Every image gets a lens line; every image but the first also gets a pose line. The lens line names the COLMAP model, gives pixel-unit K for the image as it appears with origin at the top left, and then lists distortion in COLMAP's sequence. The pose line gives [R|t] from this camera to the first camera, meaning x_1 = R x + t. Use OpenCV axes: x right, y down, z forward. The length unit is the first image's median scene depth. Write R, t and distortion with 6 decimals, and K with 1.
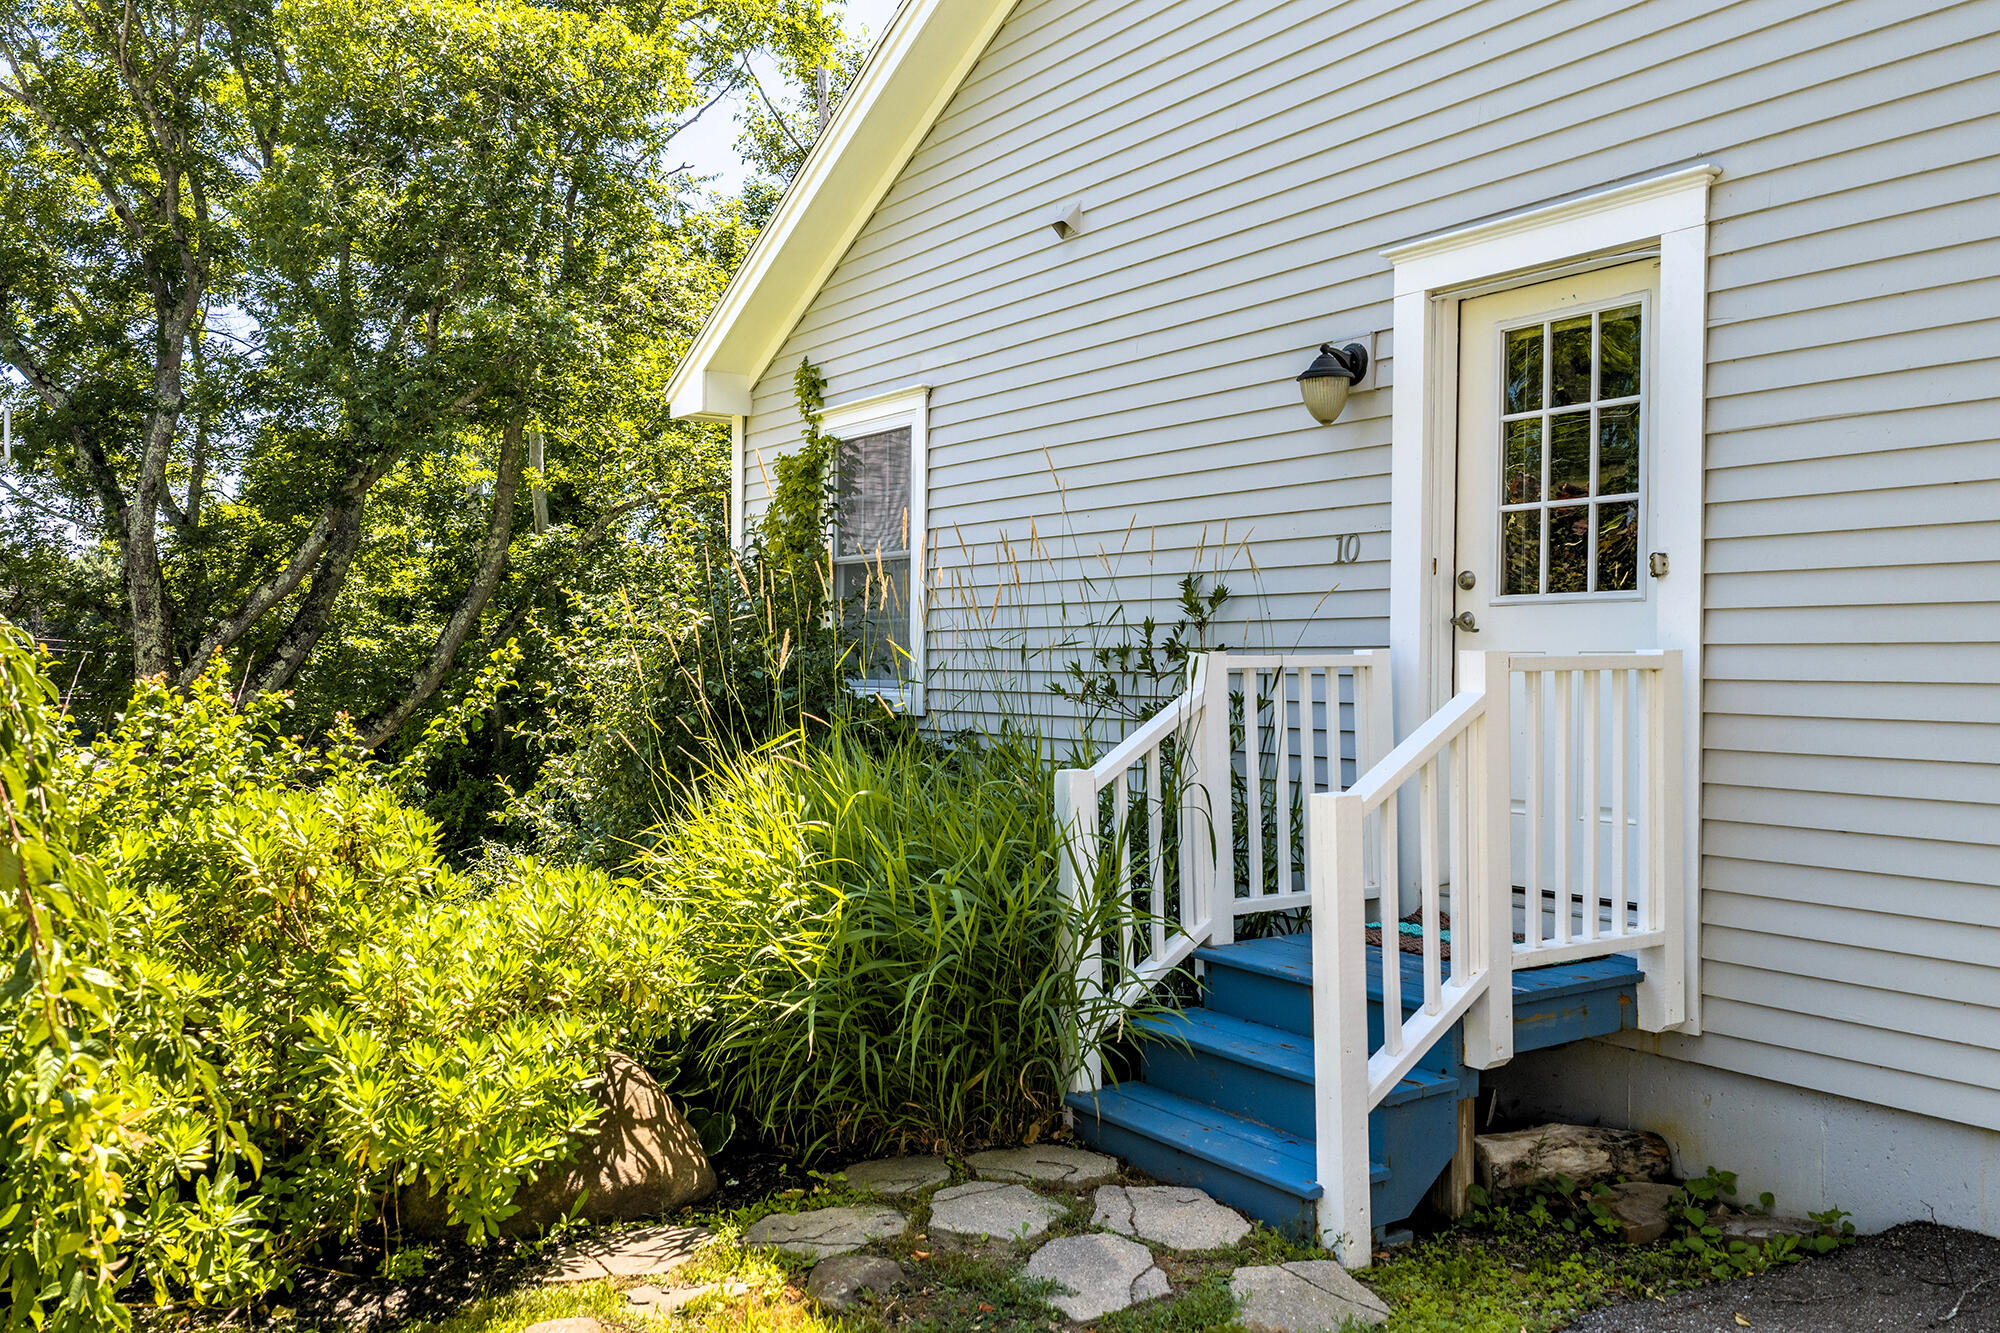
lens RADIAL K [[1674.3, 0, 988.1], [0, 1674.3, 649.6], [0, 0, 1]] dist [0.038101, -0.011073]
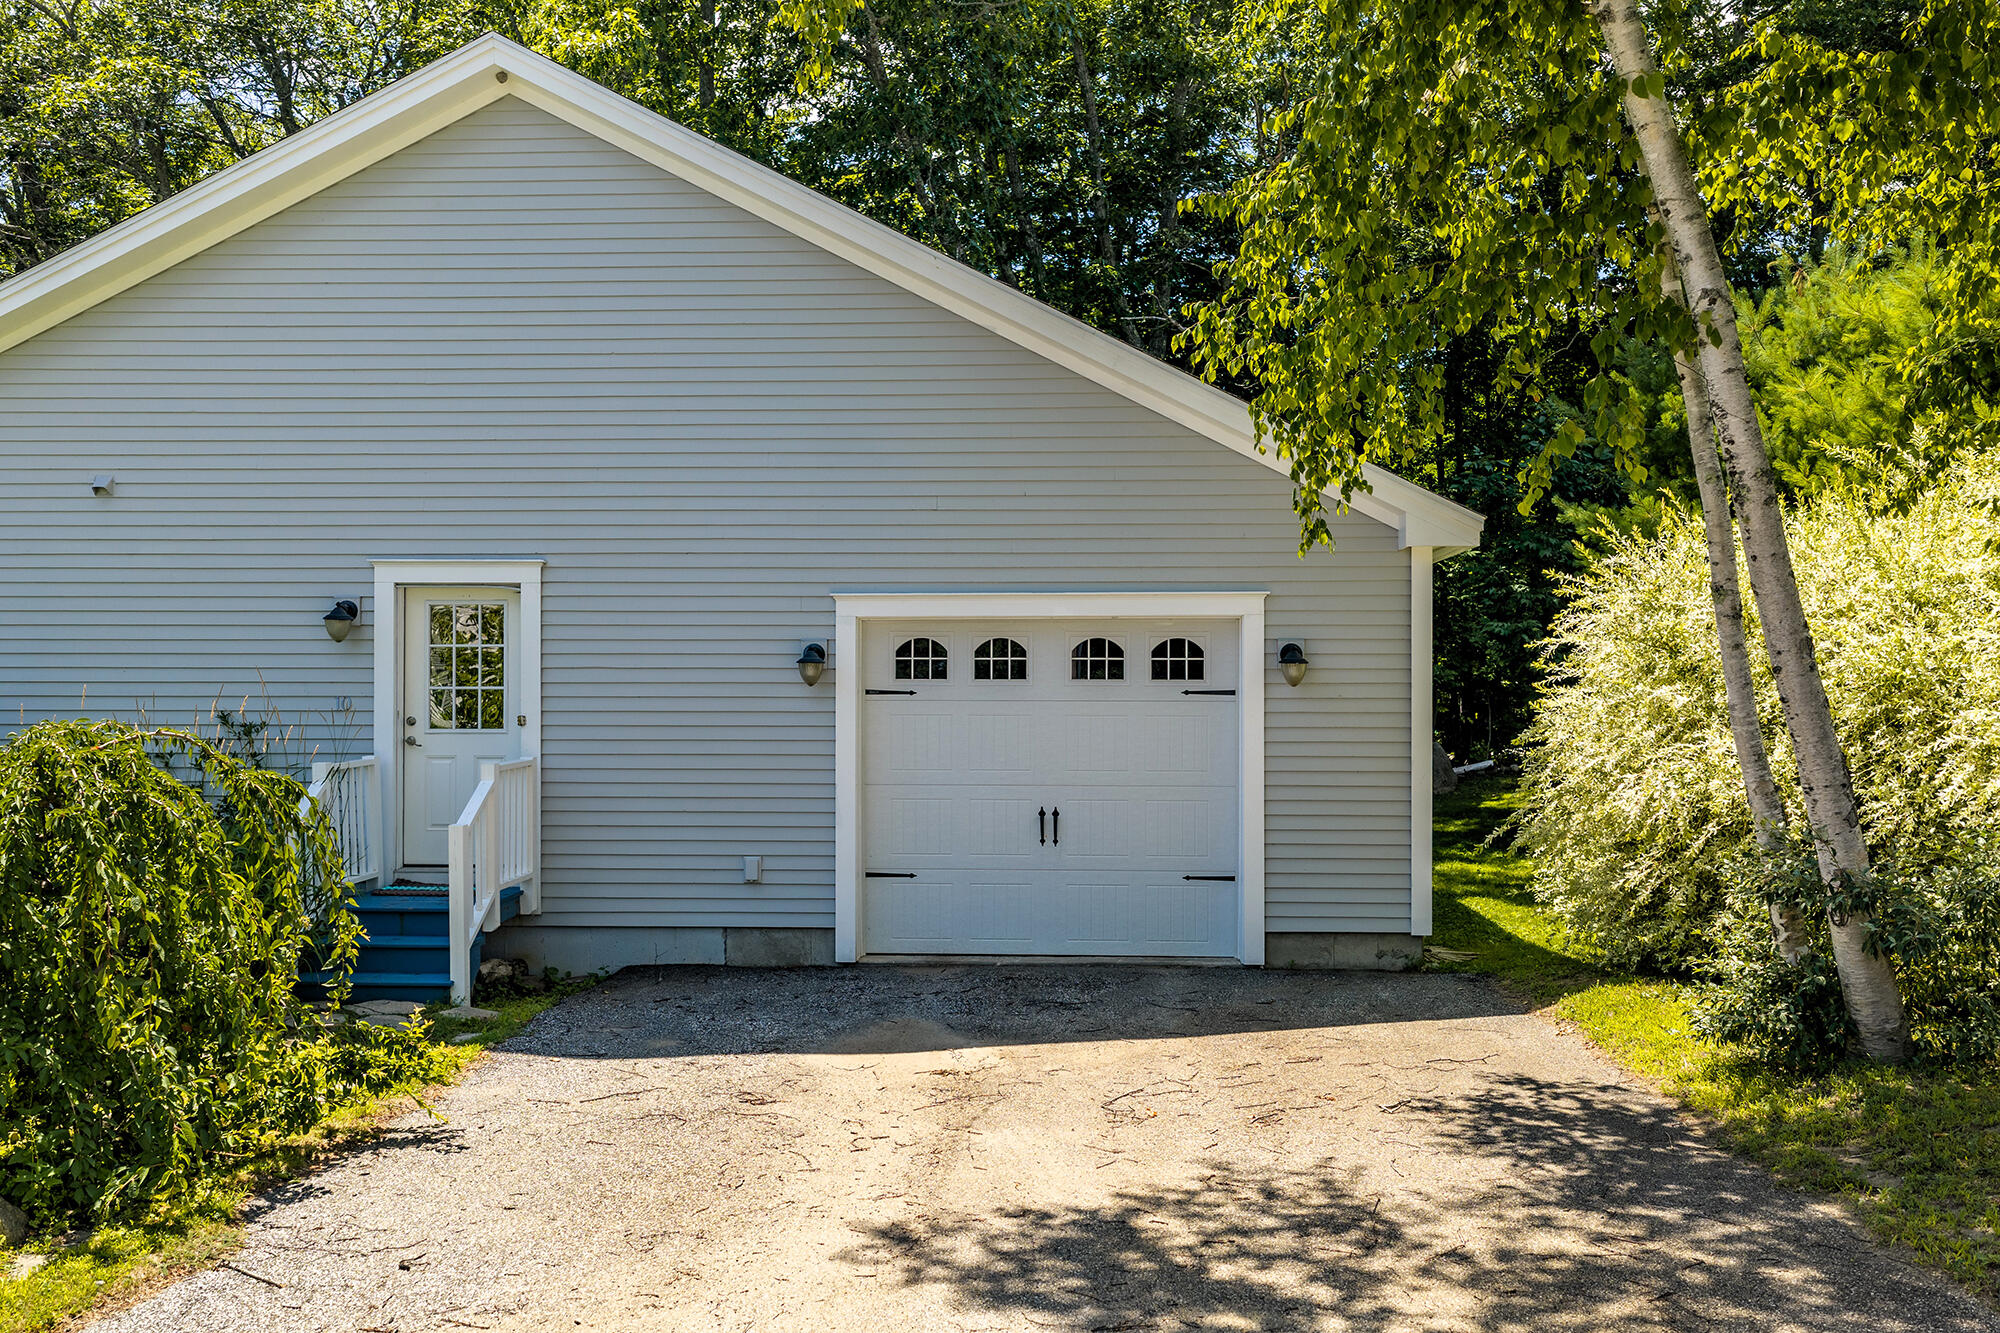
lens RADIAL K [[1708.9, 0, 1003.2], [0, 1708.9, 667.6], [0, 0, 1]] dist [0.005128, -0.001728]
pose [[0.603263, -0.004839, 0.797527, -1.117568], [0.001042, 0.999986, 0.005279, -0.137305], [-0.797541, -0.002353, 0.603260, -1.001243]]
